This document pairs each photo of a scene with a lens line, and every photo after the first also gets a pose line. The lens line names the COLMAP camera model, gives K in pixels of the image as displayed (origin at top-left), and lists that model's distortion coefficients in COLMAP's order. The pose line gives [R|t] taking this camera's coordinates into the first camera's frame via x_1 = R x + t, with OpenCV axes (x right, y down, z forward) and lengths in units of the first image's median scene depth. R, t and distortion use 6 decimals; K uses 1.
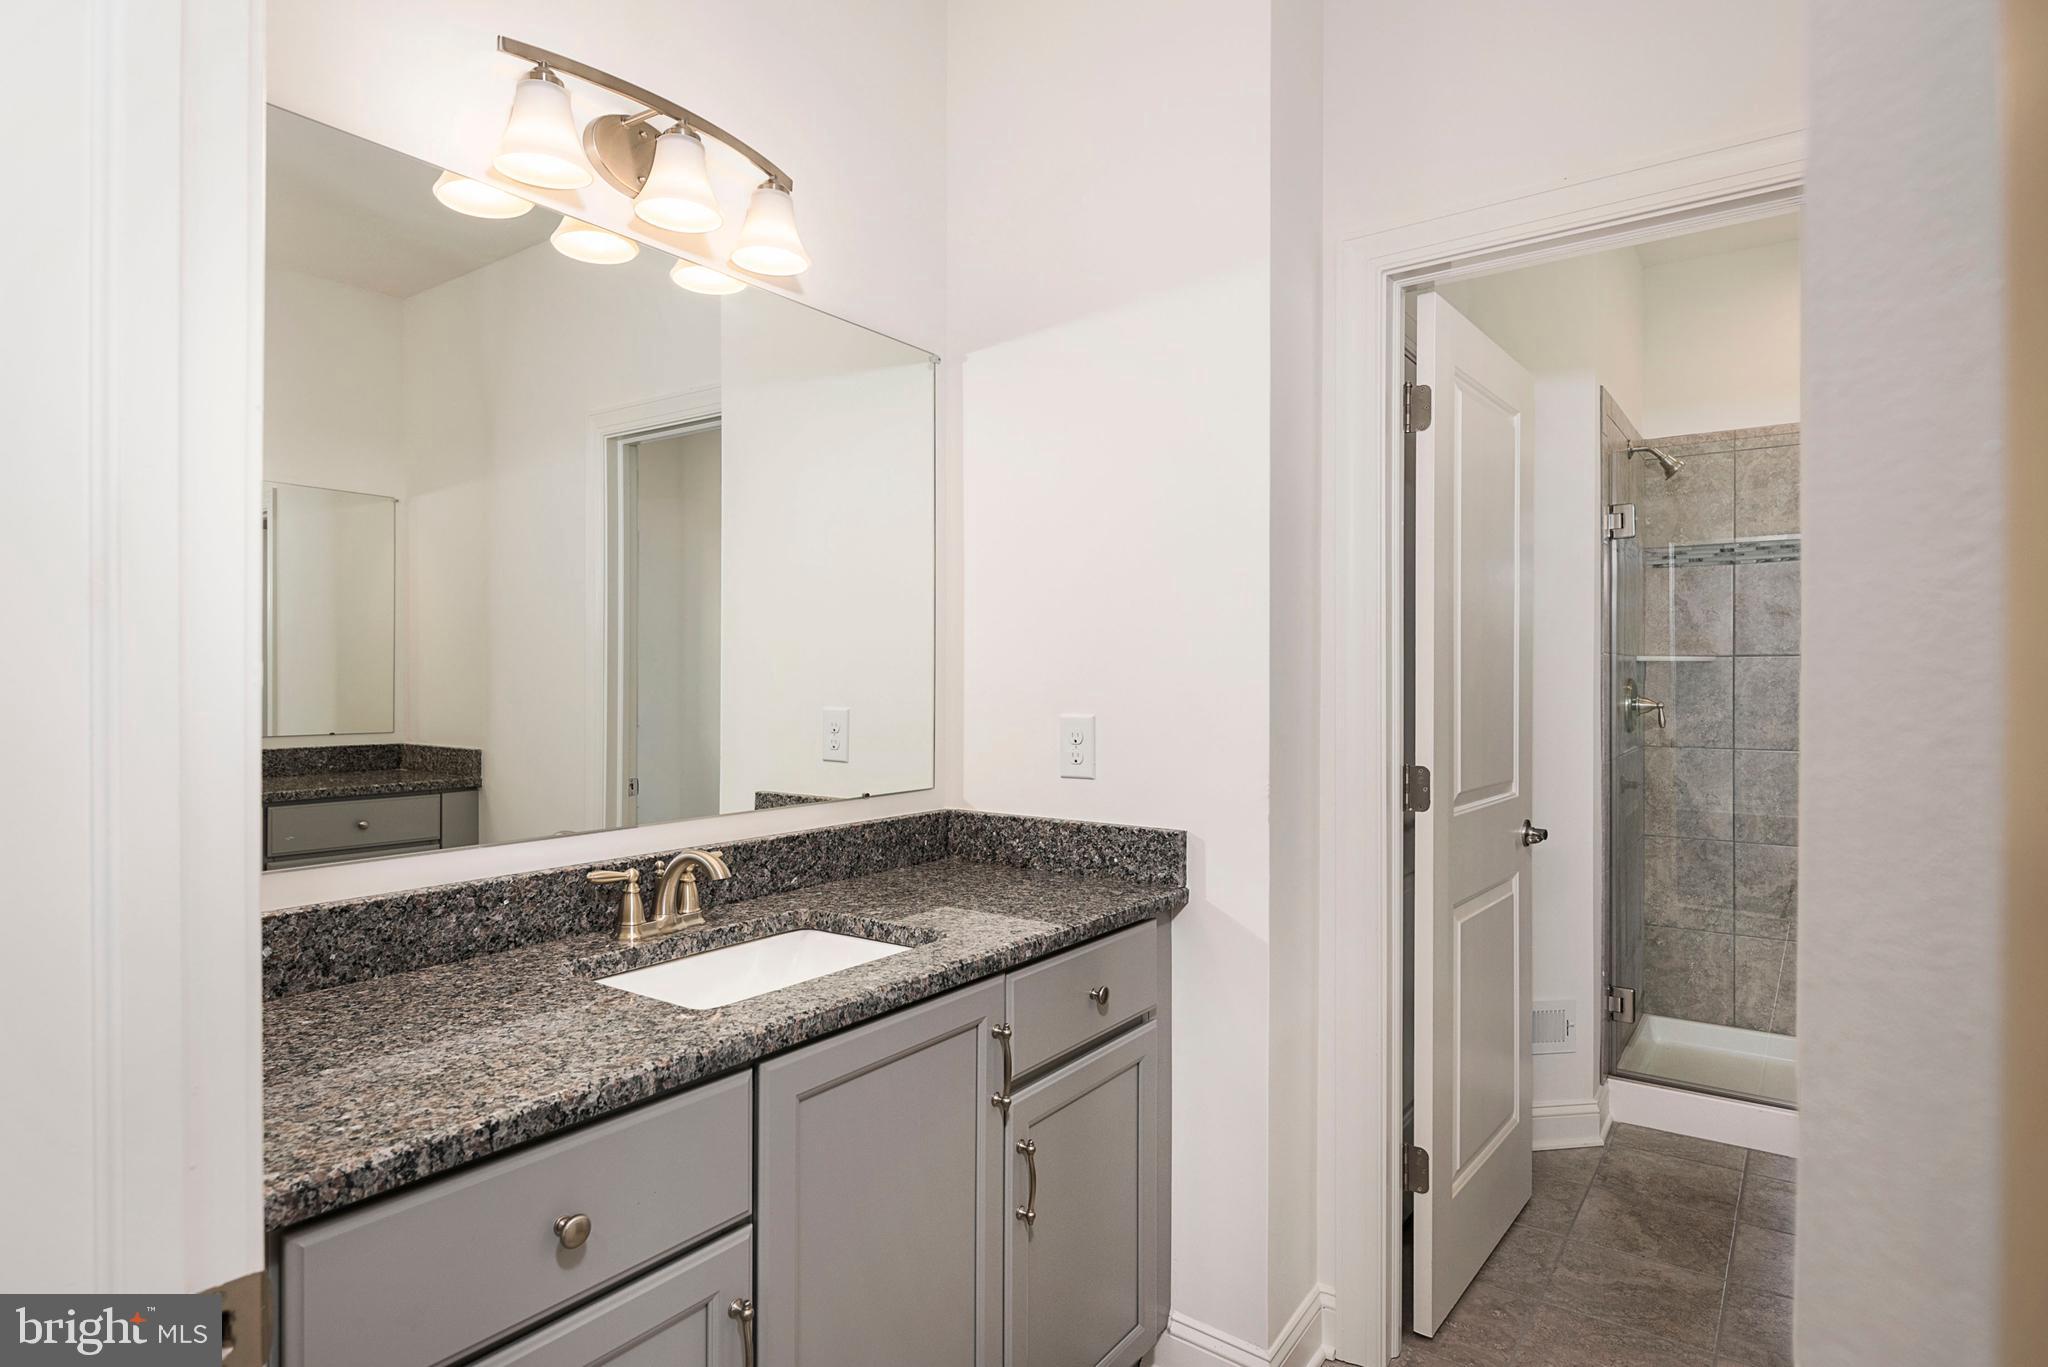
lens RADIAL K [[1093.9, 0, 1024.0], [0, 1093.9, 683.5], [0, 0, 1]] dist [0.002891, -0.000107]
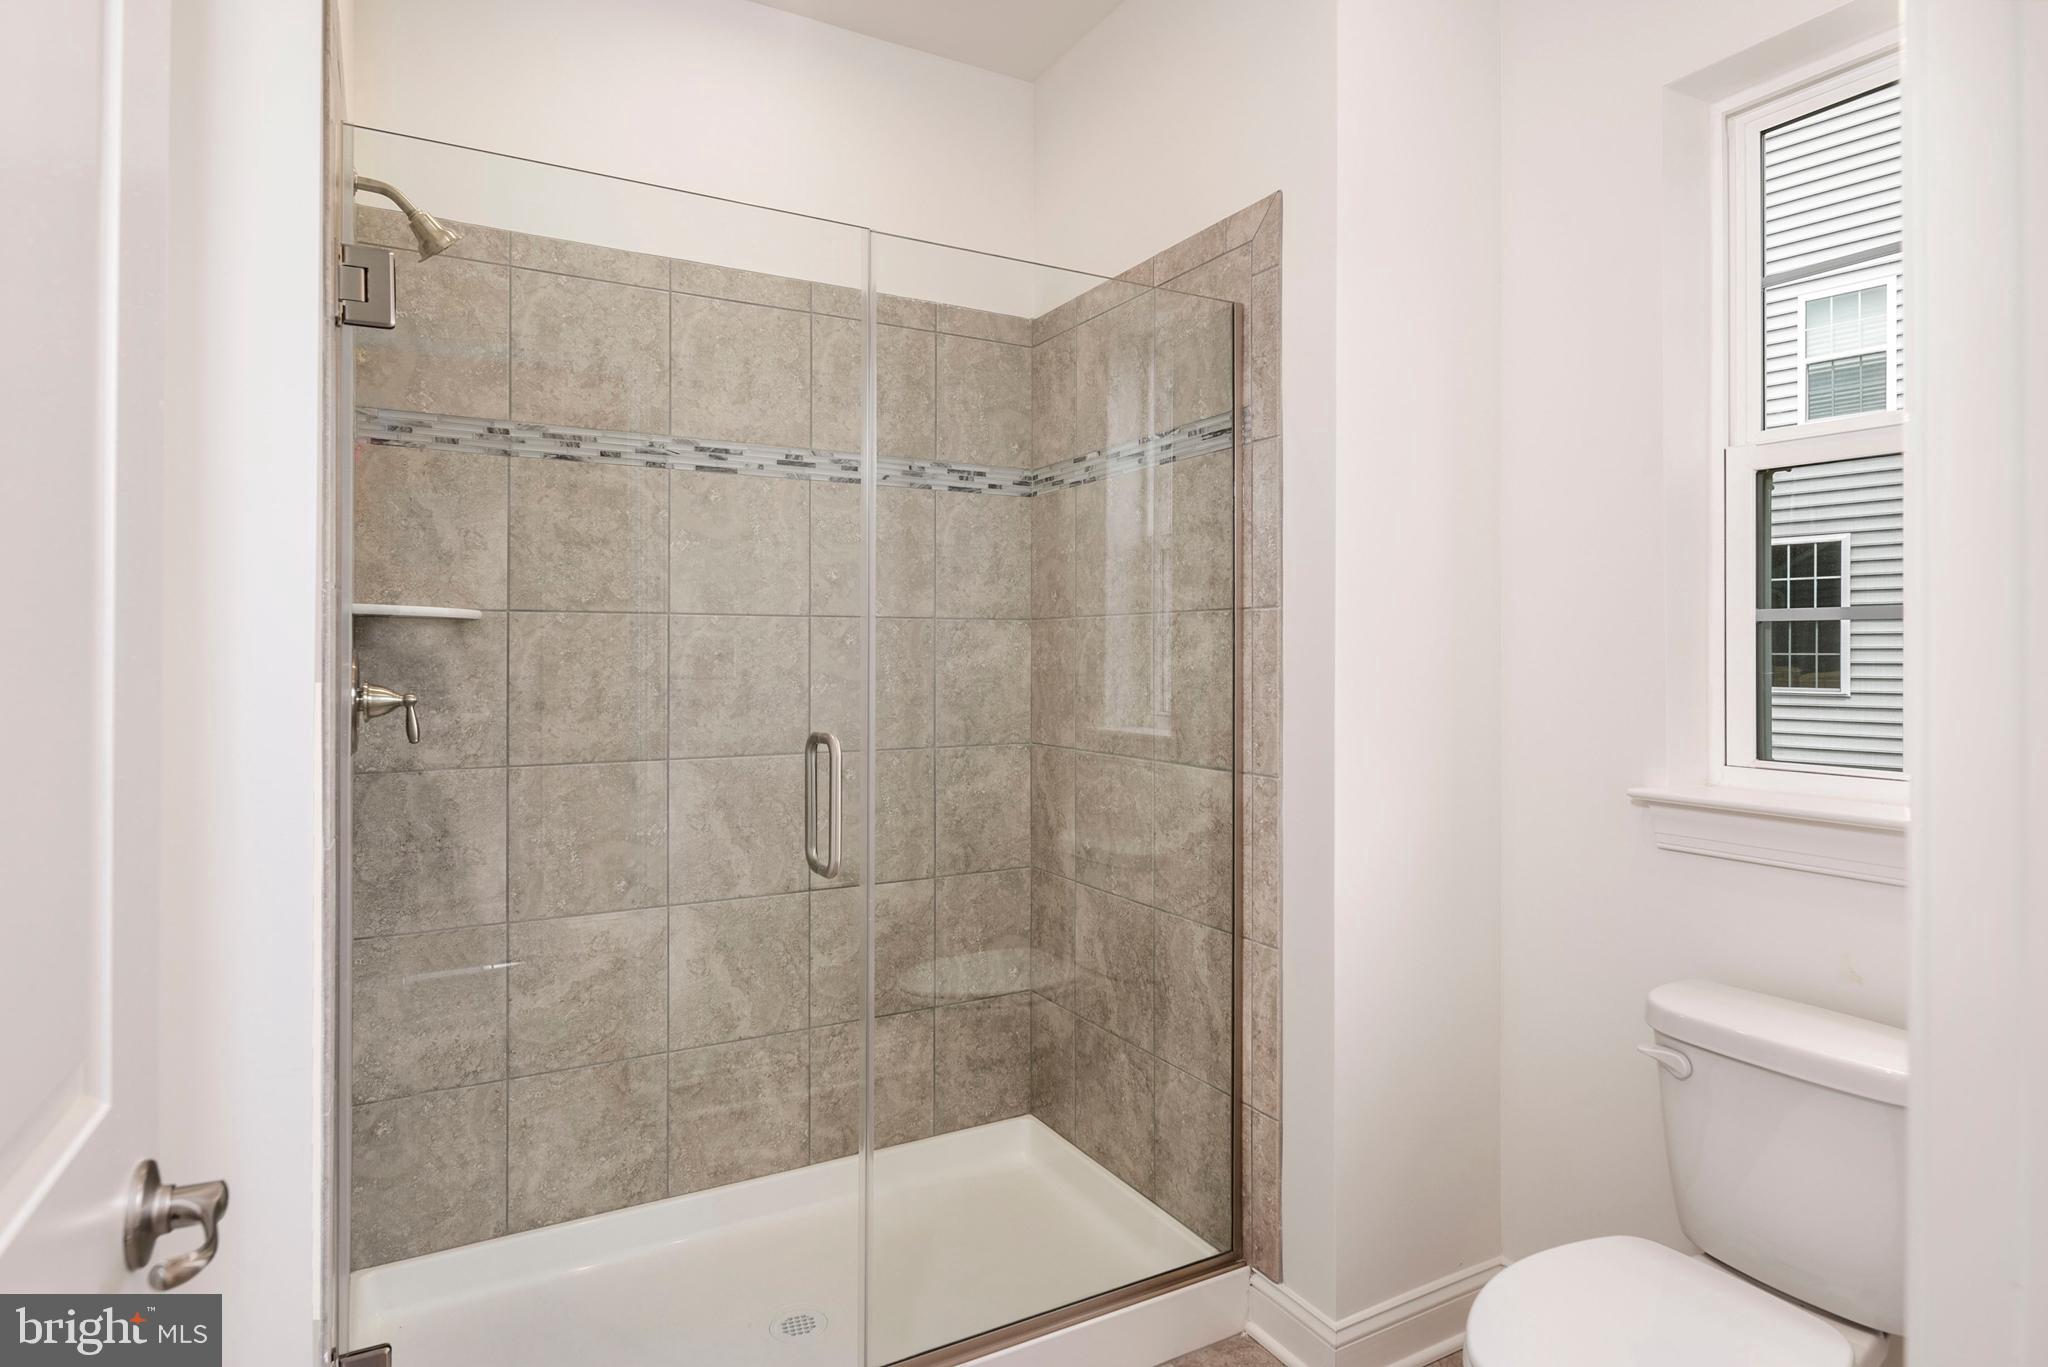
lens RADIAL K [[1105.0, 0, 1021.6], [0, 1105.0, 648.4], [0, 0, 1]] dist [0.001572, 0.000538]
pose [[0.422515, 0.003148, 0.906351, 0.285872], [-0.000966, 0.999995, -0.003023, -0.003708], [-0.906355, 0.000401, 0.422516, 0.635725]]
